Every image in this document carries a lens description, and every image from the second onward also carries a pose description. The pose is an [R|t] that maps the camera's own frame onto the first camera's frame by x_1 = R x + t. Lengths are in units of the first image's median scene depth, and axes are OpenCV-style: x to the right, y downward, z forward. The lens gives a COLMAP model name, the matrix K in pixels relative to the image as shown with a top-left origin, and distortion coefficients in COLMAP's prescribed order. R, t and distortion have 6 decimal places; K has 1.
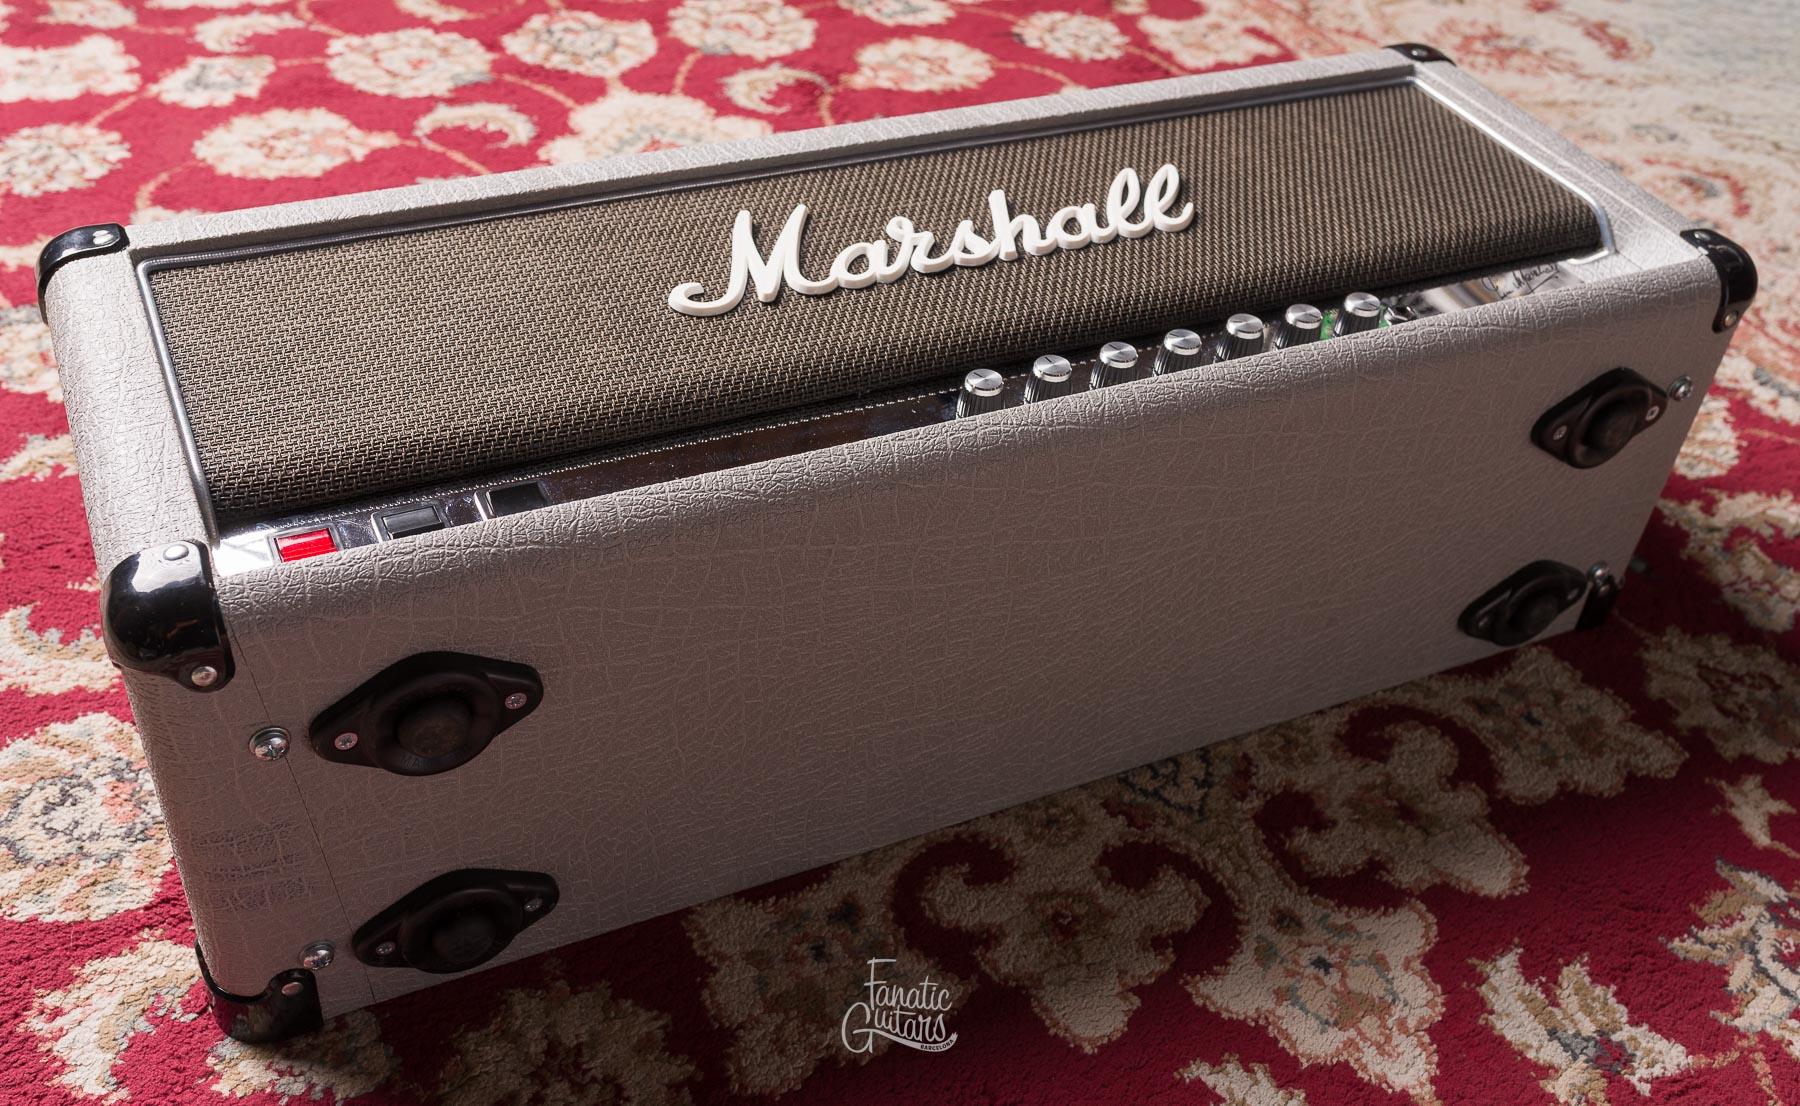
lens RADIAL K [[1823.3, 0, 867.6], [0, 1823.3, 551.3], [0, 0, 1]] dist [-0.007377, 0.000000]
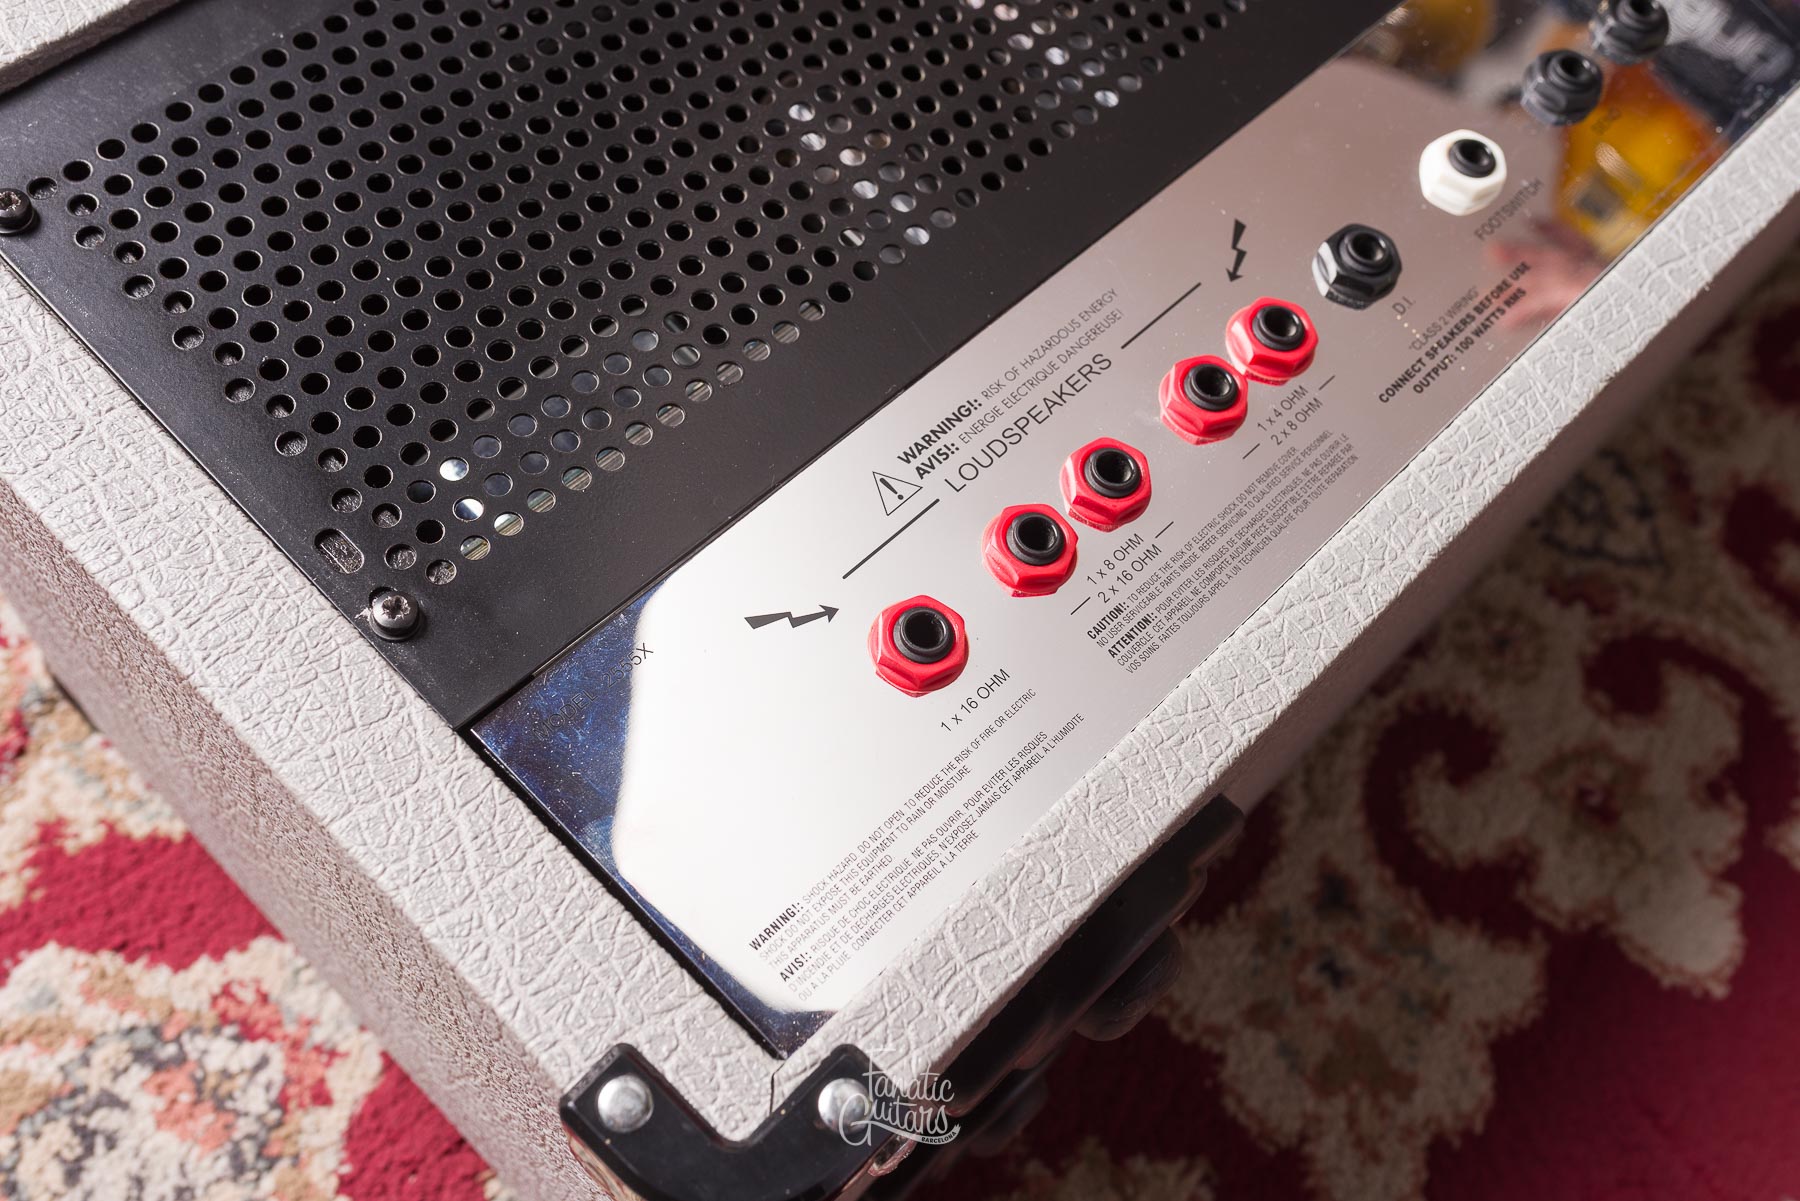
lens RADIAL K [[1861.2, 0, 870.4], [0, 1861.2, 623.8], [0, 0, 1]] dist [-0.001324, 0.000000]
pose [[0.933433, -0.290178, 0.210949, -0.270189], [0.173711, 0.880064, 0.441942, -0.213432], [-0.313890, -0.375879, 0.871888, 0.442836]]
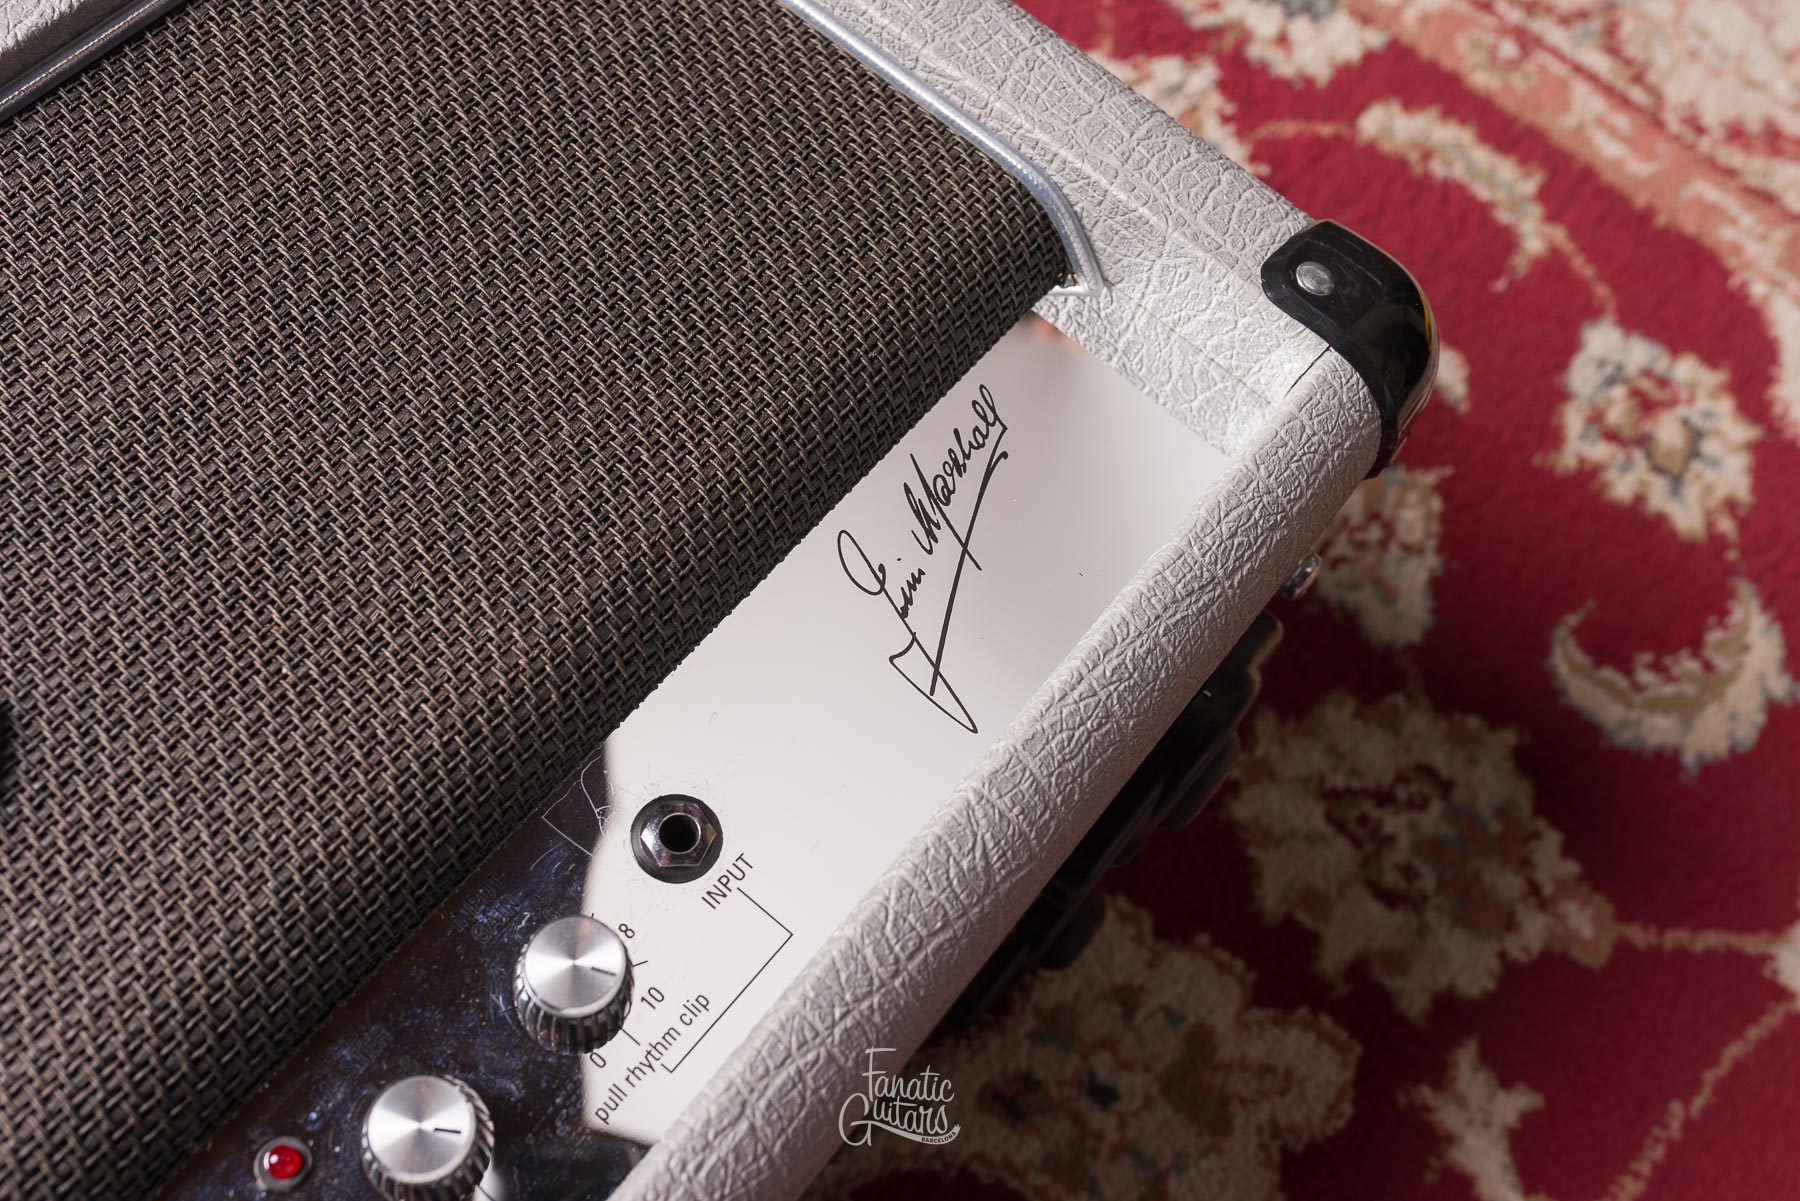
lens RADIAL K [[1861.2, 0, 928.9], [0, 1861.2, 583.7], [0, 0, 1]] dist [-0.001324, 0.000000]
pose [[0.893648, -0.370125, 0.253771, 0.252083], [0.210444, 0.845082, 0.491478, -0.336925], [-0.396366, -0.385804, 0.833096, 0.663482]]
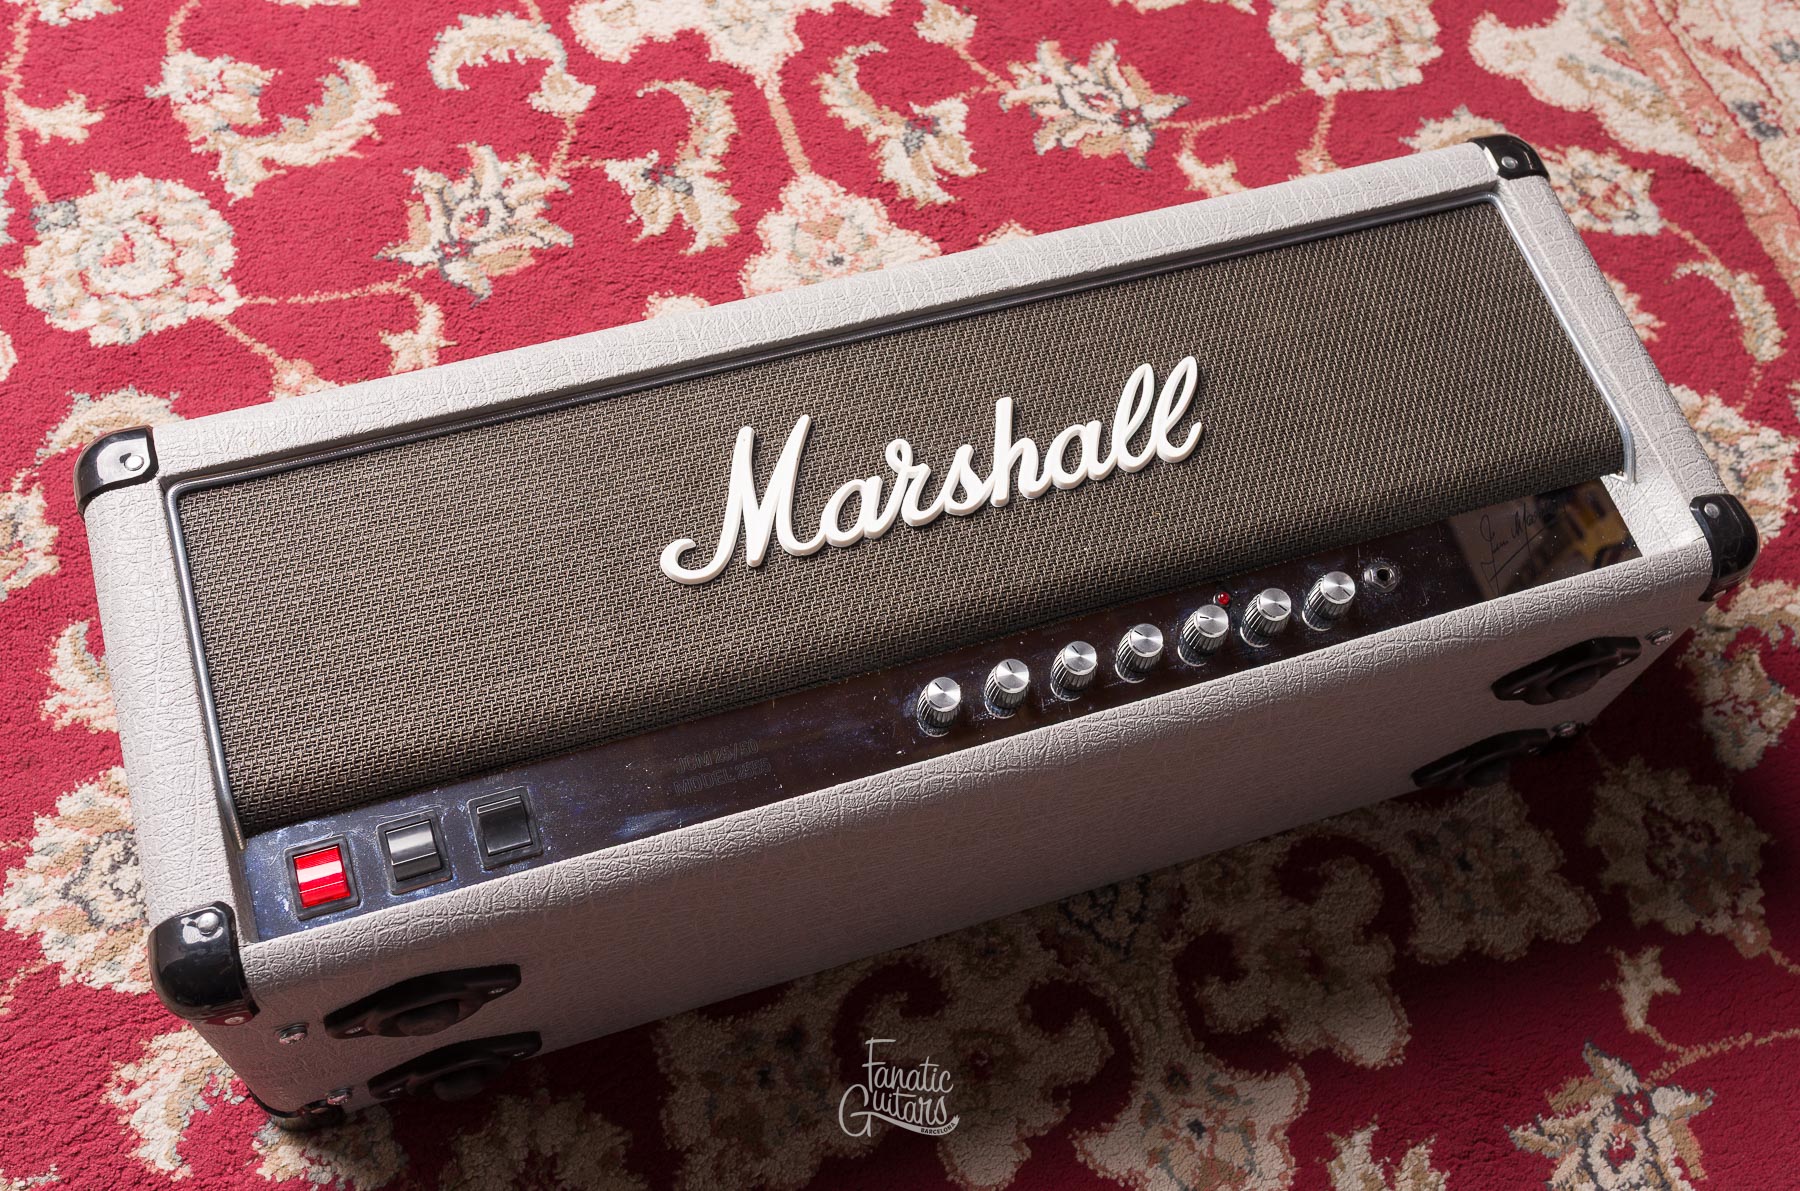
lens RADIAL K [[2029.2, 0, 864.7], [0, 2029.2, 556.7], [0, 0, 1]] dist [-0.012797, 0.000000]
pose [[0.992842, 0.109322, -0.048099, 0.057150], [-0.083103, 0.921571, 0.379210, -0.528687], [0.085783, -0.372499, 0.924060, -0.064805]]
